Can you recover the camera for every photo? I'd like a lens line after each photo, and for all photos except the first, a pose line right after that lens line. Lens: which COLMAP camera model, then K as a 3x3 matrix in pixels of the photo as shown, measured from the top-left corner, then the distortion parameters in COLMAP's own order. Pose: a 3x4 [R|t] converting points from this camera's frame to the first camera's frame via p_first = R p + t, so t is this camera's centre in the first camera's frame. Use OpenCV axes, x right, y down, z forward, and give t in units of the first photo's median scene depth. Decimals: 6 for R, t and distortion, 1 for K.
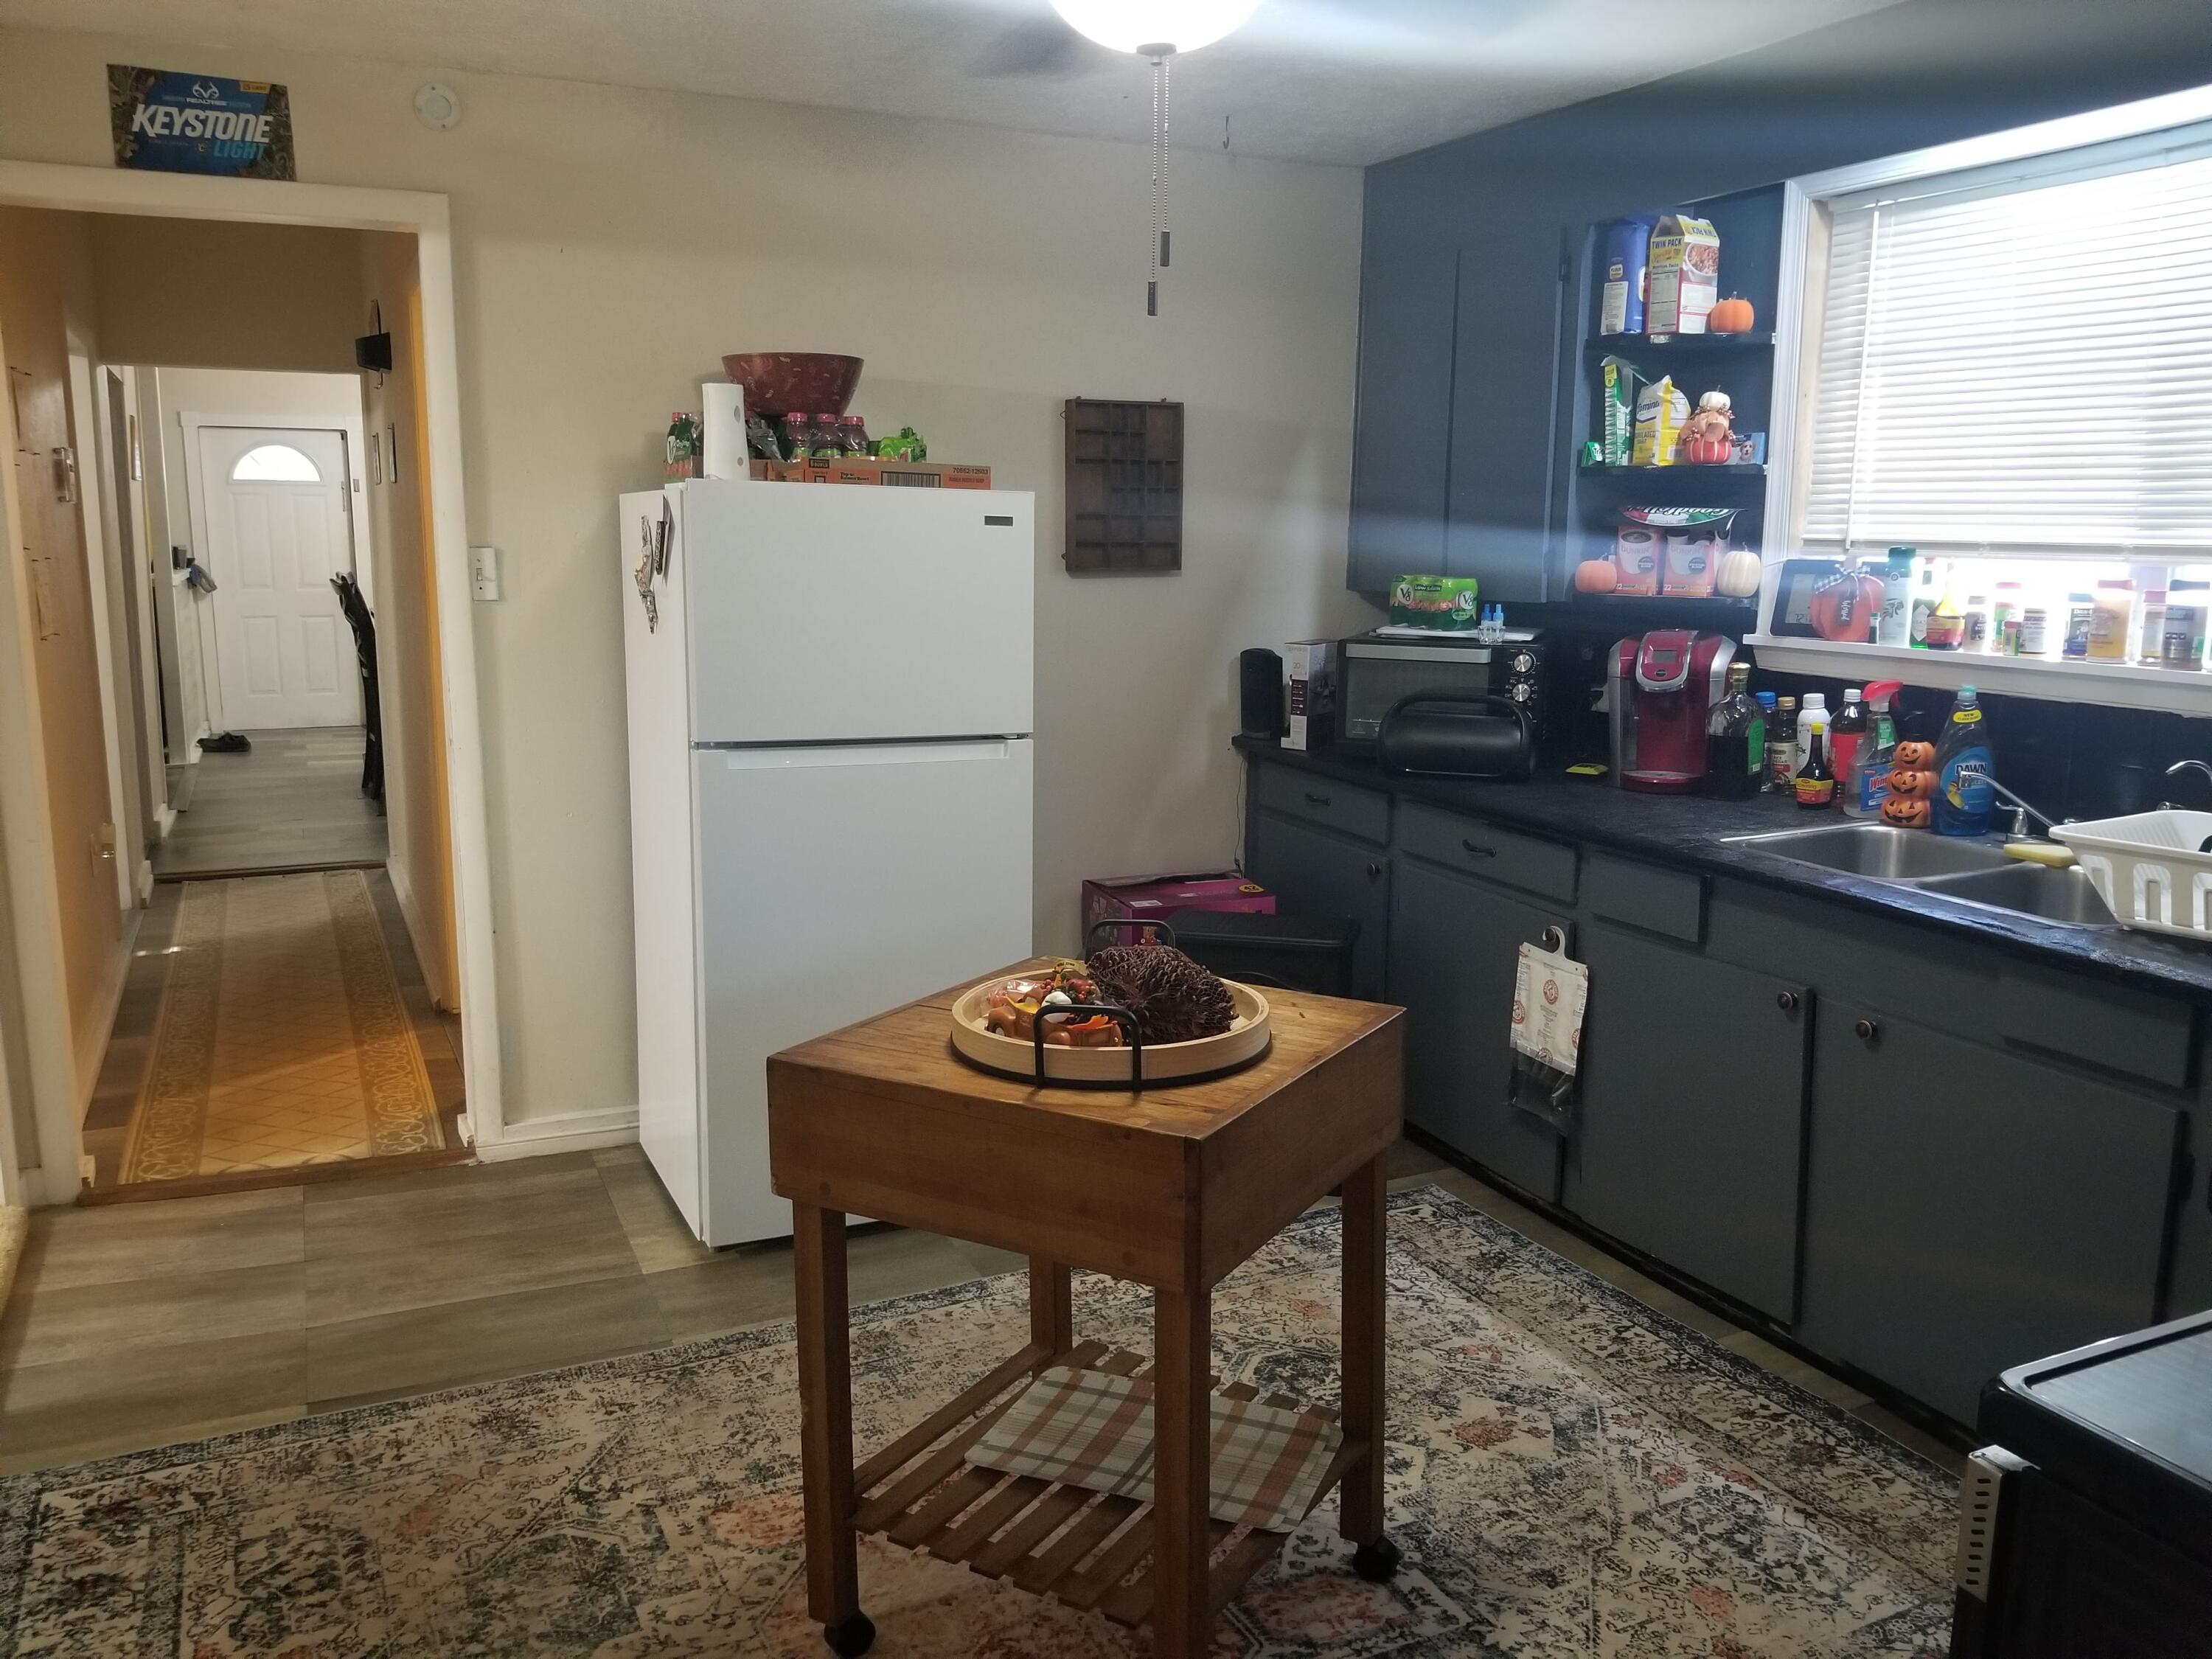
lens RADIAL K [[1686.3, 0, 1119.2], [0, 1686.3, 806.3], [0, 0, 1]] dist [0.081739, -0.147537]
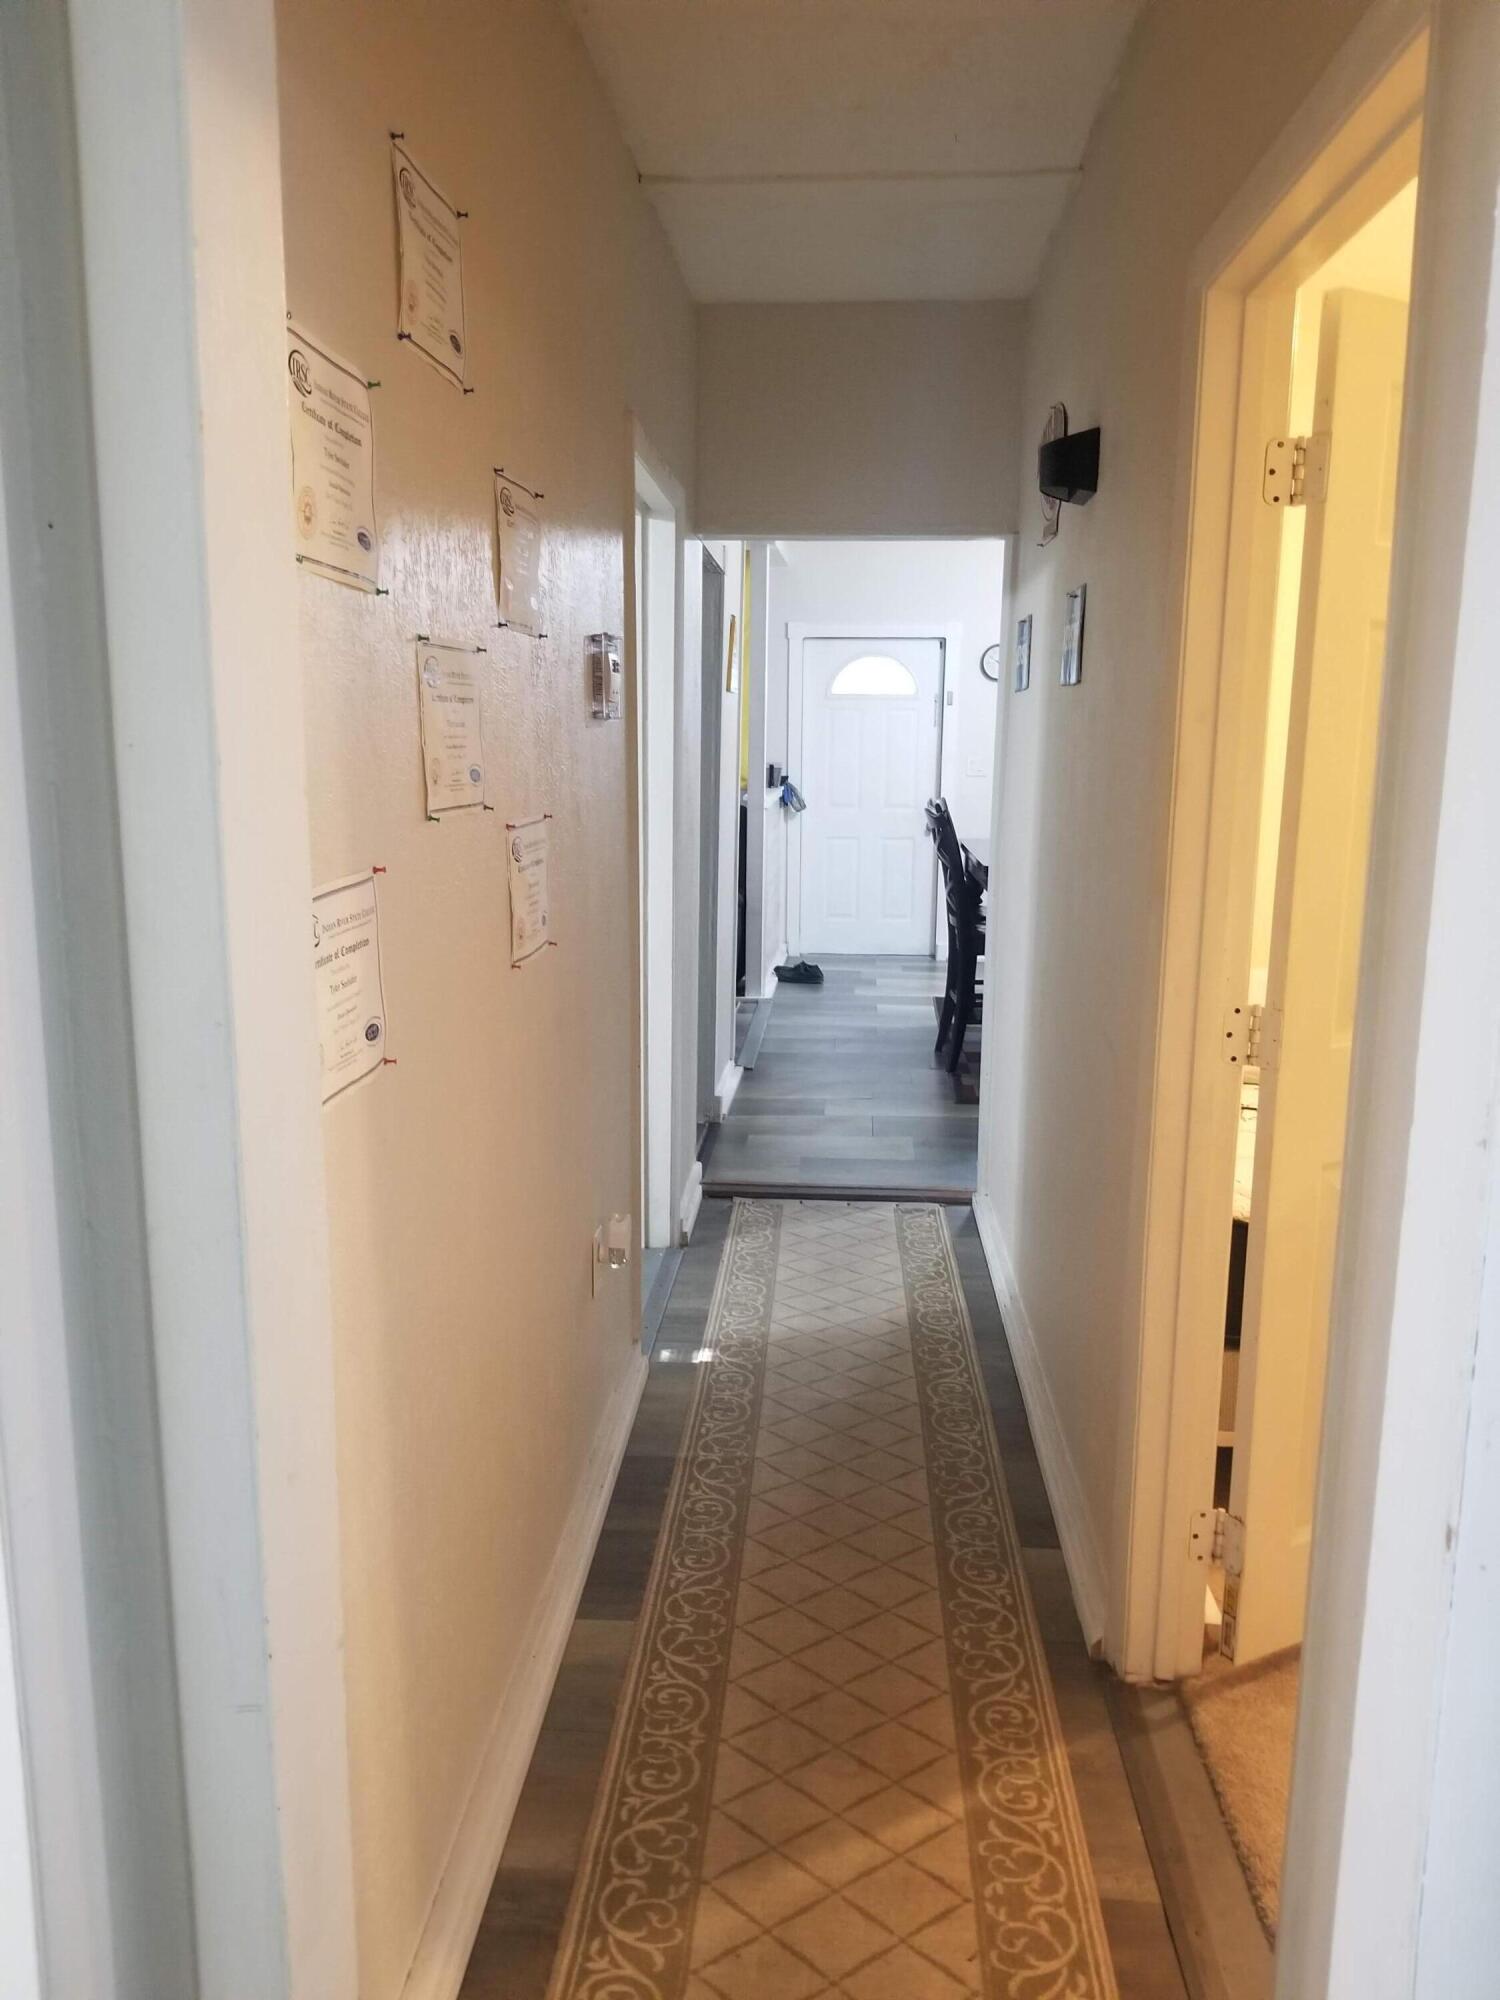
lens RADIAL K [[1510.5, 0, 708.0], [0, 1510.5, 1001.8], [0, 0, 1]] dist [0.102559, -0.222670]
pose [[0.852950, 0.090047, -0.514167, -0.199408], [-0.084454, 0.995837, 0.034301, -0.068017], [0.515115, 0.014166, 0.857004, 0.377210]]
